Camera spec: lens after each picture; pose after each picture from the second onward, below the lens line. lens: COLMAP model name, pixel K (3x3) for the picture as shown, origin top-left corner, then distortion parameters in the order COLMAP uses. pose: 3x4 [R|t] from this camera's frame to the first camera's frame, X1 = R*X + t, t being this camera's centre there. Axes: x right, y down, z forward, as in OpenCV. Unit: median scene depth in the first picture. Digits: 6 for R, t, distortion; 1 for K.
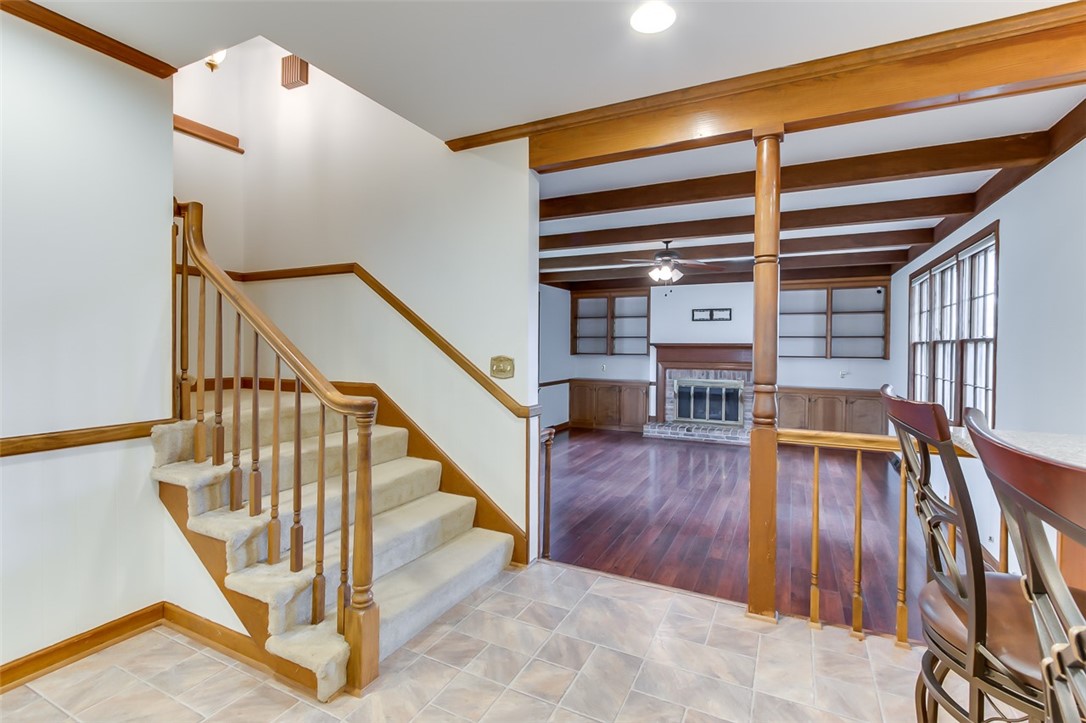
lens RADIAL K [[504.5, 0, 537.0], [0, 504.5, 349.0], [0, 0, 1]] dist [-0.002019, 0.000844]
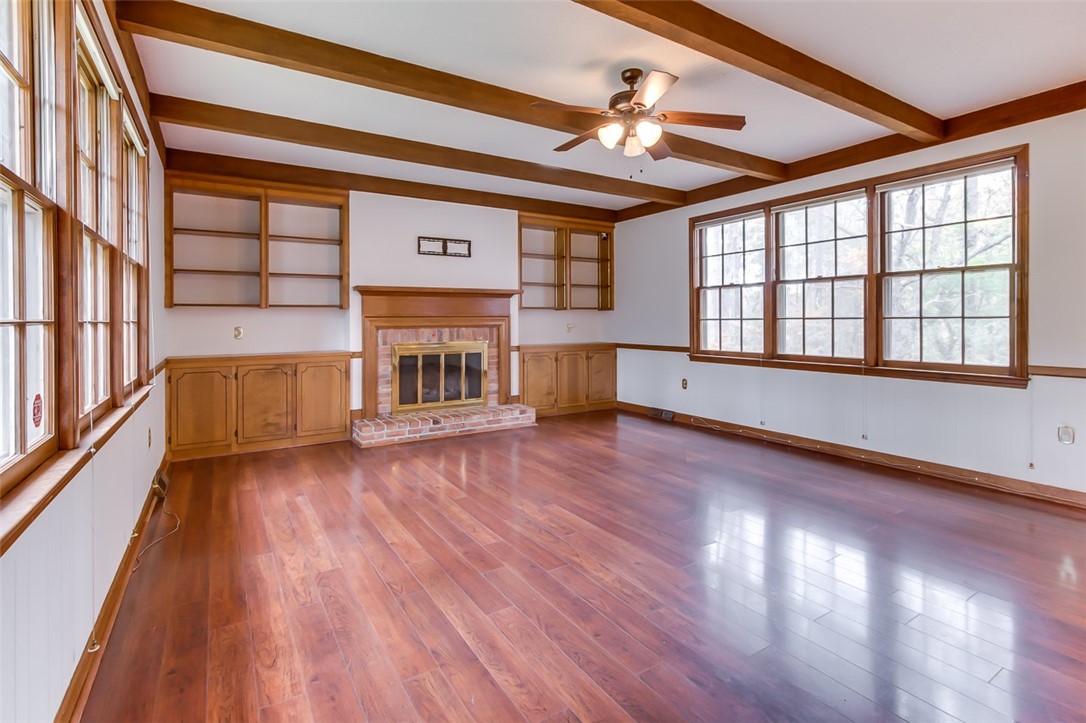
lens RADIAL K [[514.5, 0, 546.0], [0, 514.5, 320.3], [0, 0, 1]] dist [0.000144, 0.000334]
pose [[0.511328, -0.011158, 0.859313, -0.230786], [0.013902, 0.999892, 0.004711, 0.037408], [-0.859273, 0.009537, 0.511428, 0.664453]]
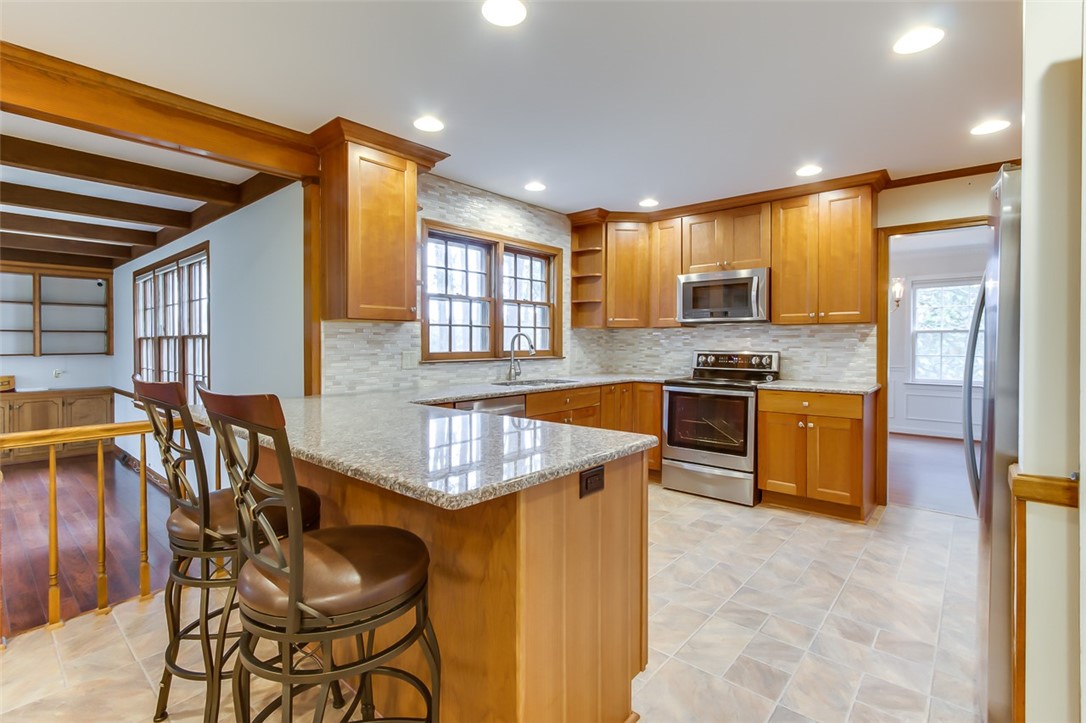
lens RADIAL K [[504.5, 0, 537.0], [0, 504.5, 349.0], [0, 0, 1]] dist [-0.002019, 0.000844]
pose [[0.252171, -0.022460, 0.967422, -0.045126], [0.011156, 0.999732, 0.020302, -0.001453], [-0.967618, 0.005673, 0.252354, -0.048771]]
